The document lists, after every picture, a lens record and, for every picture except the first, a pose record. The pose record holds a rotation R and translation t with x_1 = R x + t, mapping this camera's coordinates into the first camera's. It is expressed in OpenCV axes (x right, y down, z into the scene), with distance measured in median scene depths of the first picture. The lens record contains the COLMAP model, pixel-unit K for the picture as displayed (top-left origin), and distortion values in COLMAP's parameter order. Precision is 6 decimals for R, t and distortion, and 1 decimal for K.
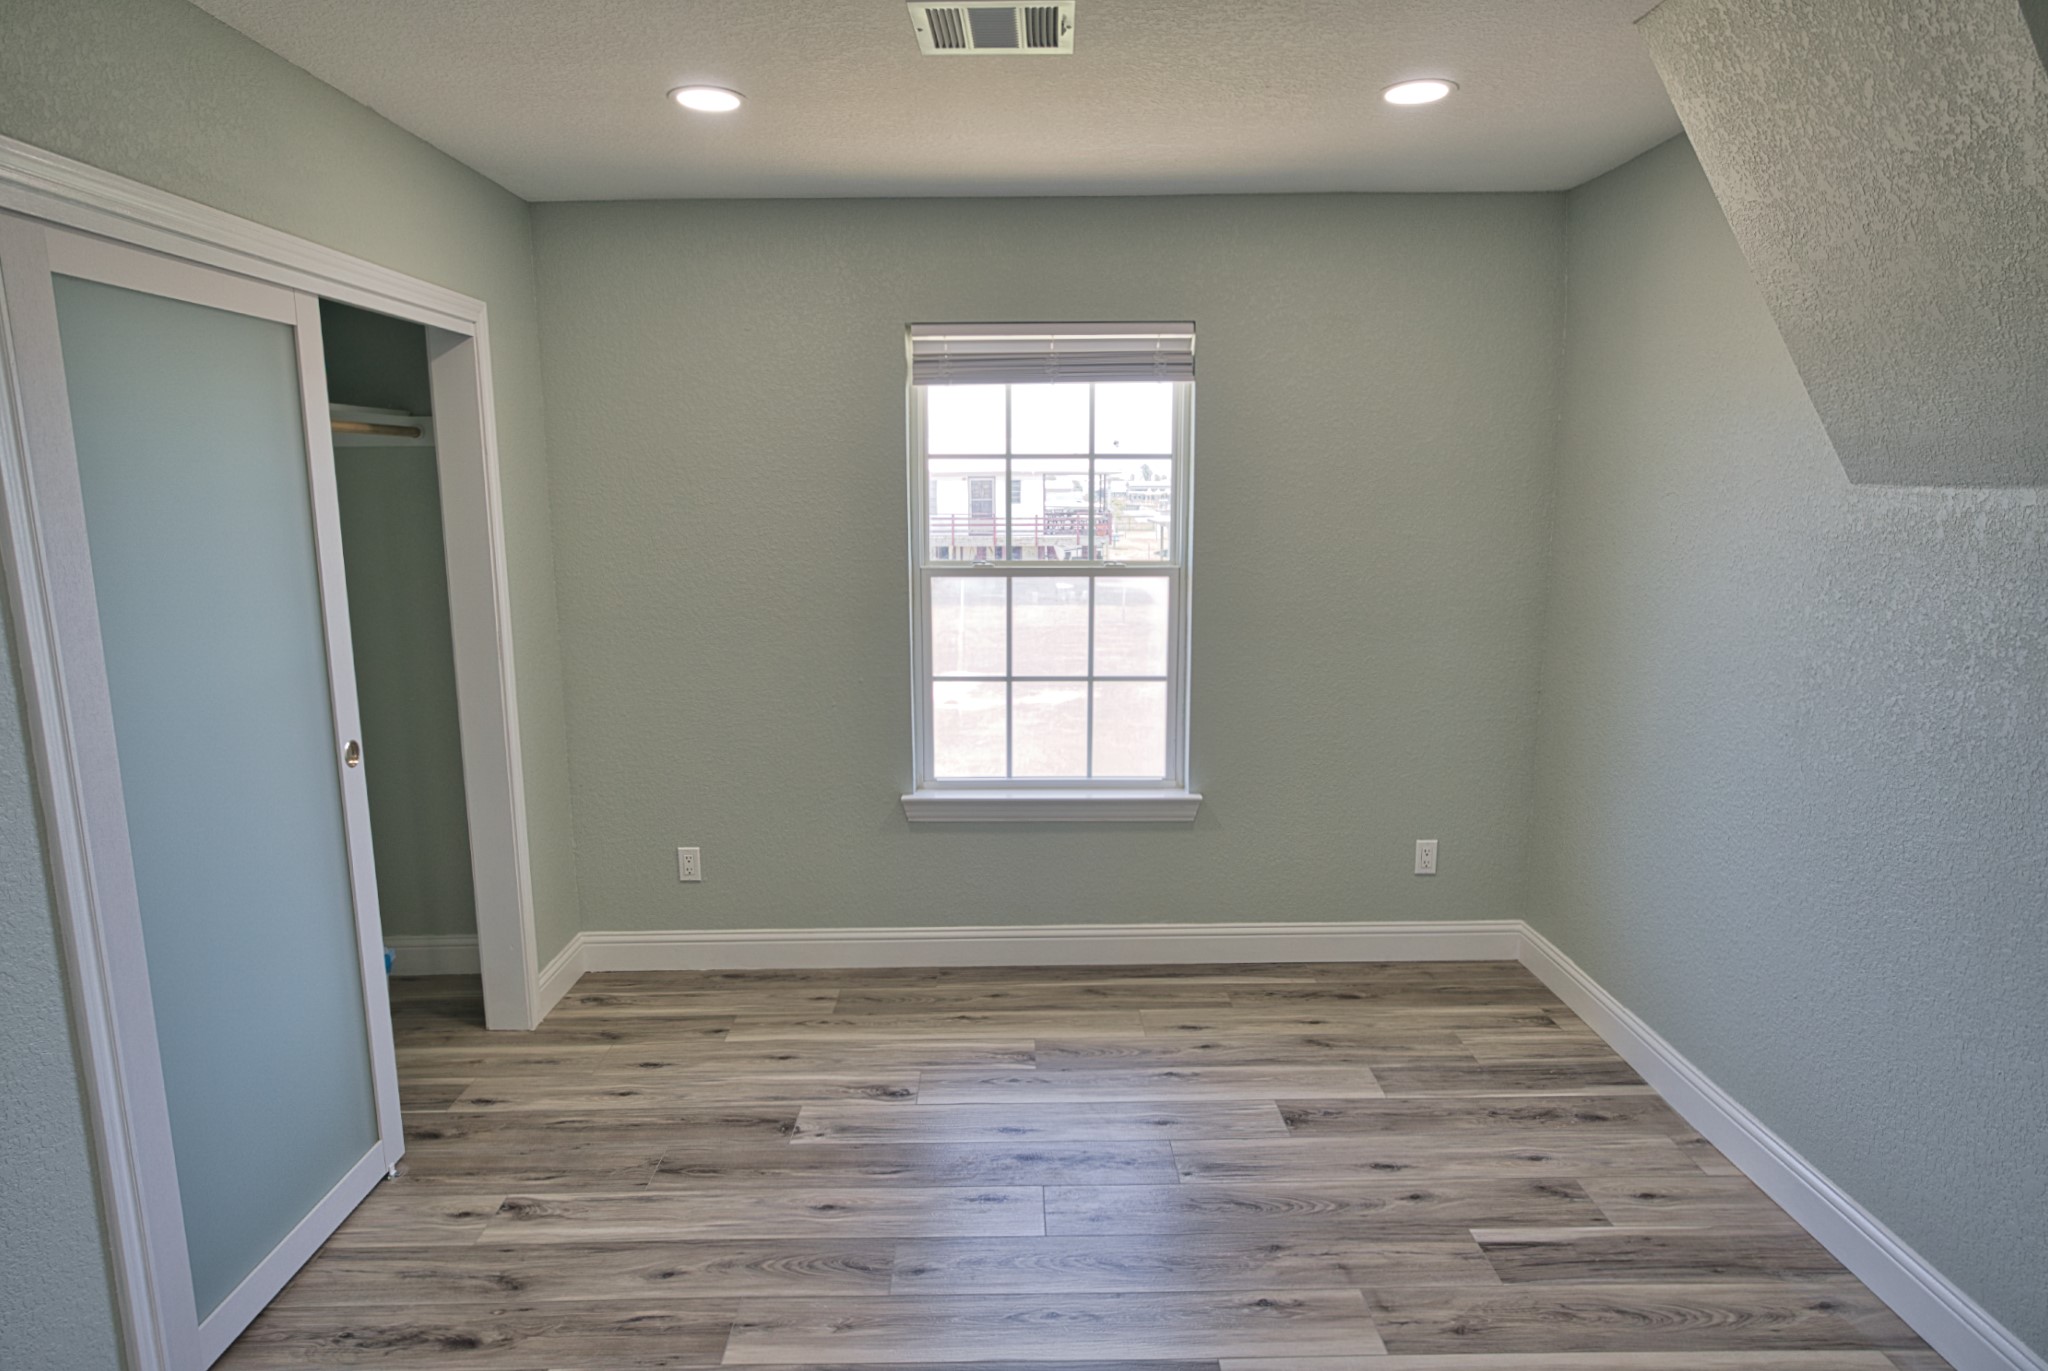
lens RADIAL K [[1168.1, 0, 1028.9], [0, 1168.1, 668.3], [0, 0, 1]] dist [-0.031708, 0.023363]
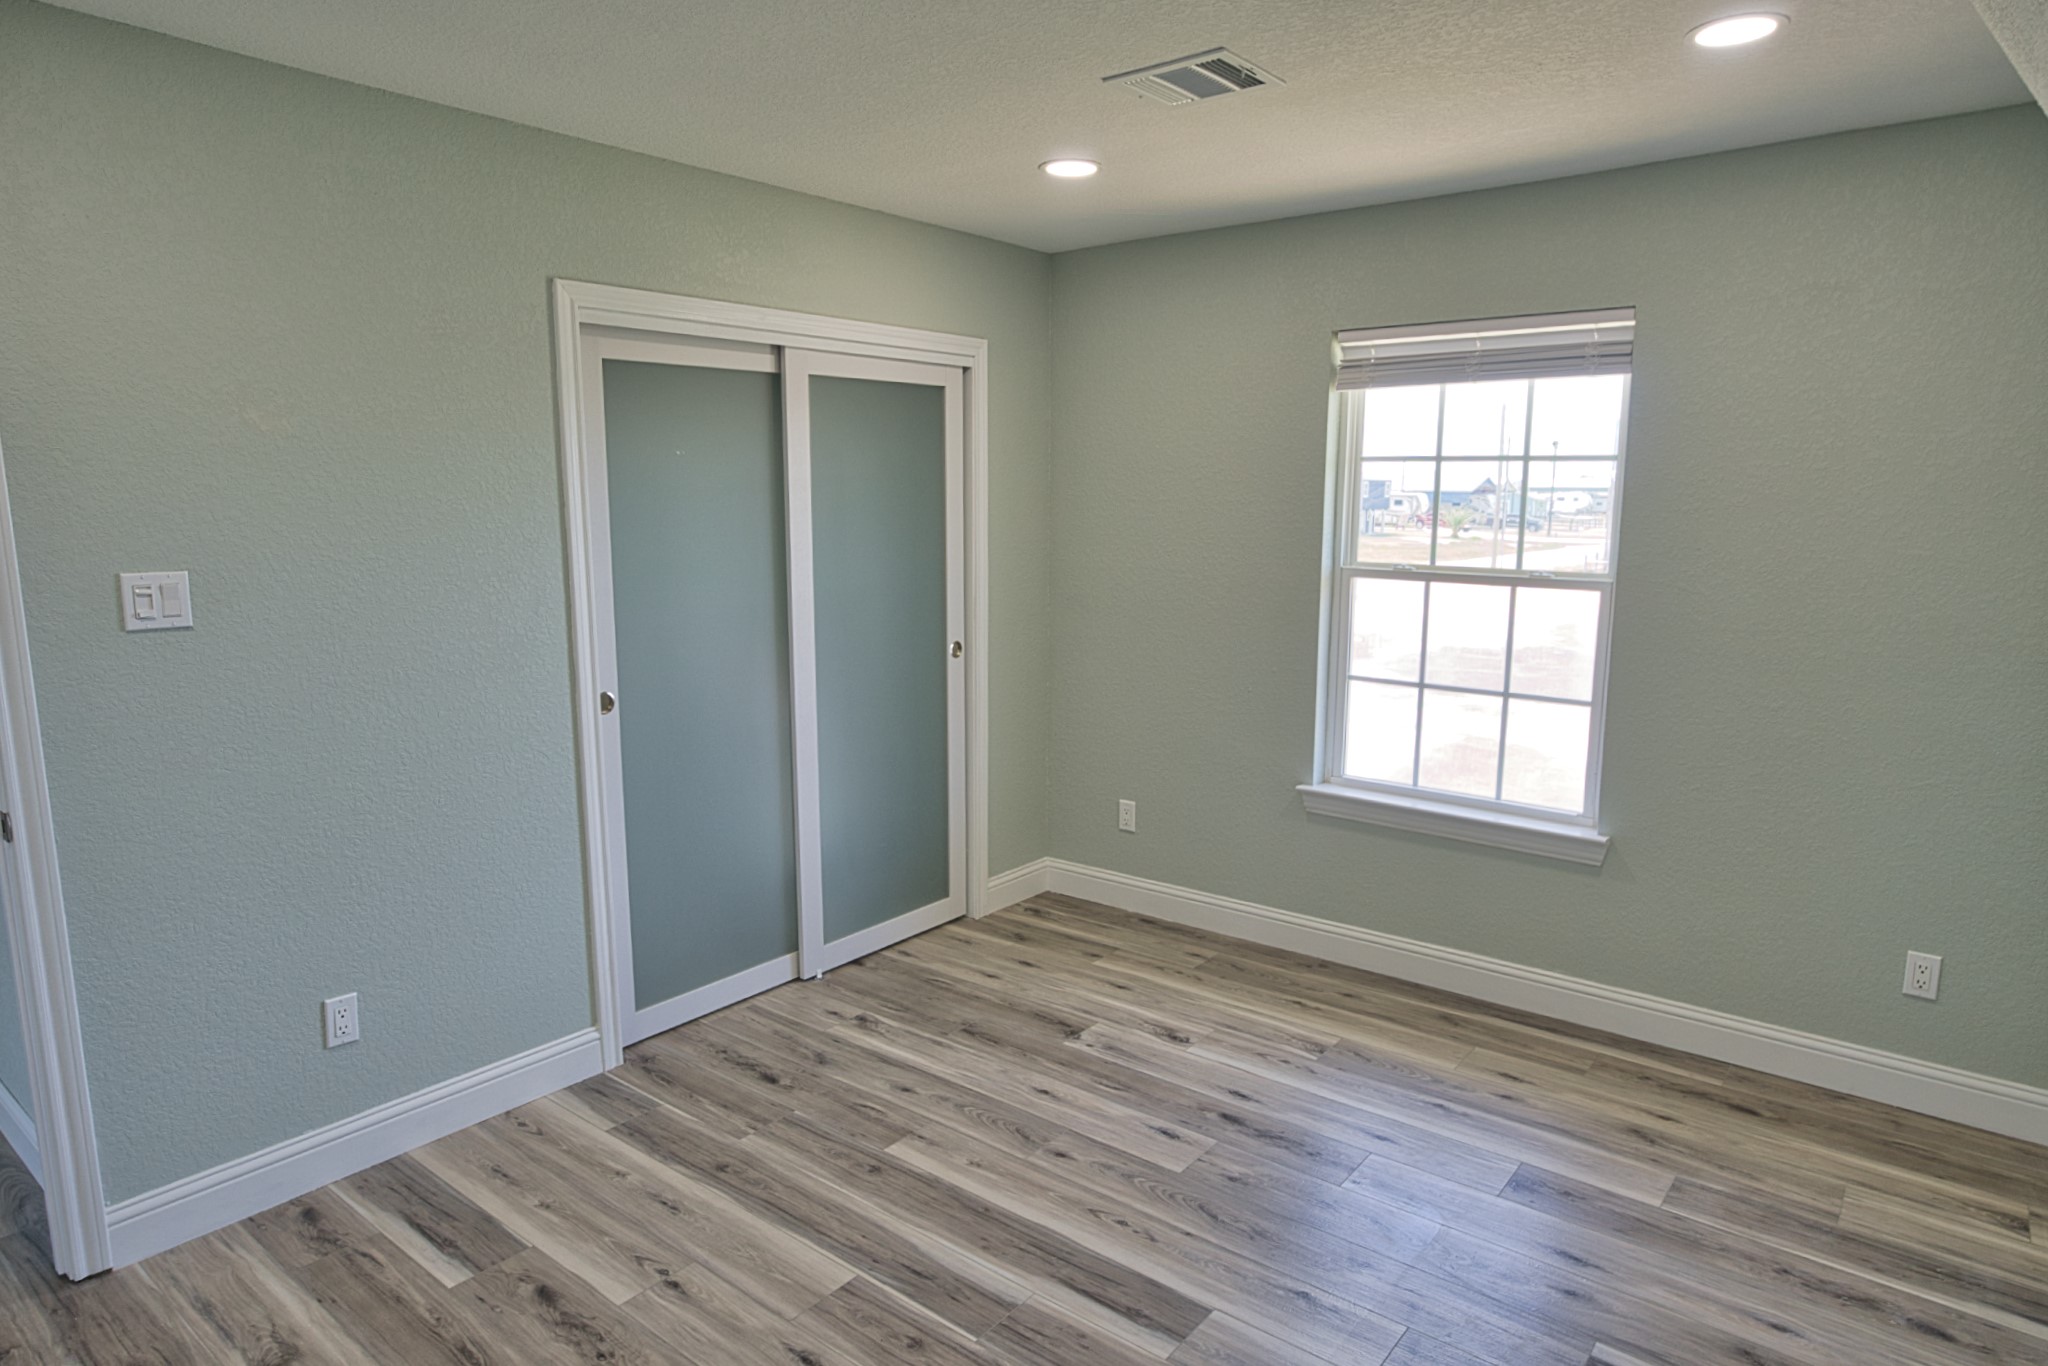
lens RADIAL K [[1168.1, 0, 976.8], [0, 1168.1, 663.6], [0, 0, 1]] dist [-0.031708, 0.023363]
pose [[0.774137, 0.100661, -0.624964, 0.338450], [-0.105386, 0.993992, 0.029558, 0.001185], [0.624184, 0.042981, 0.780094, 0.007746]]
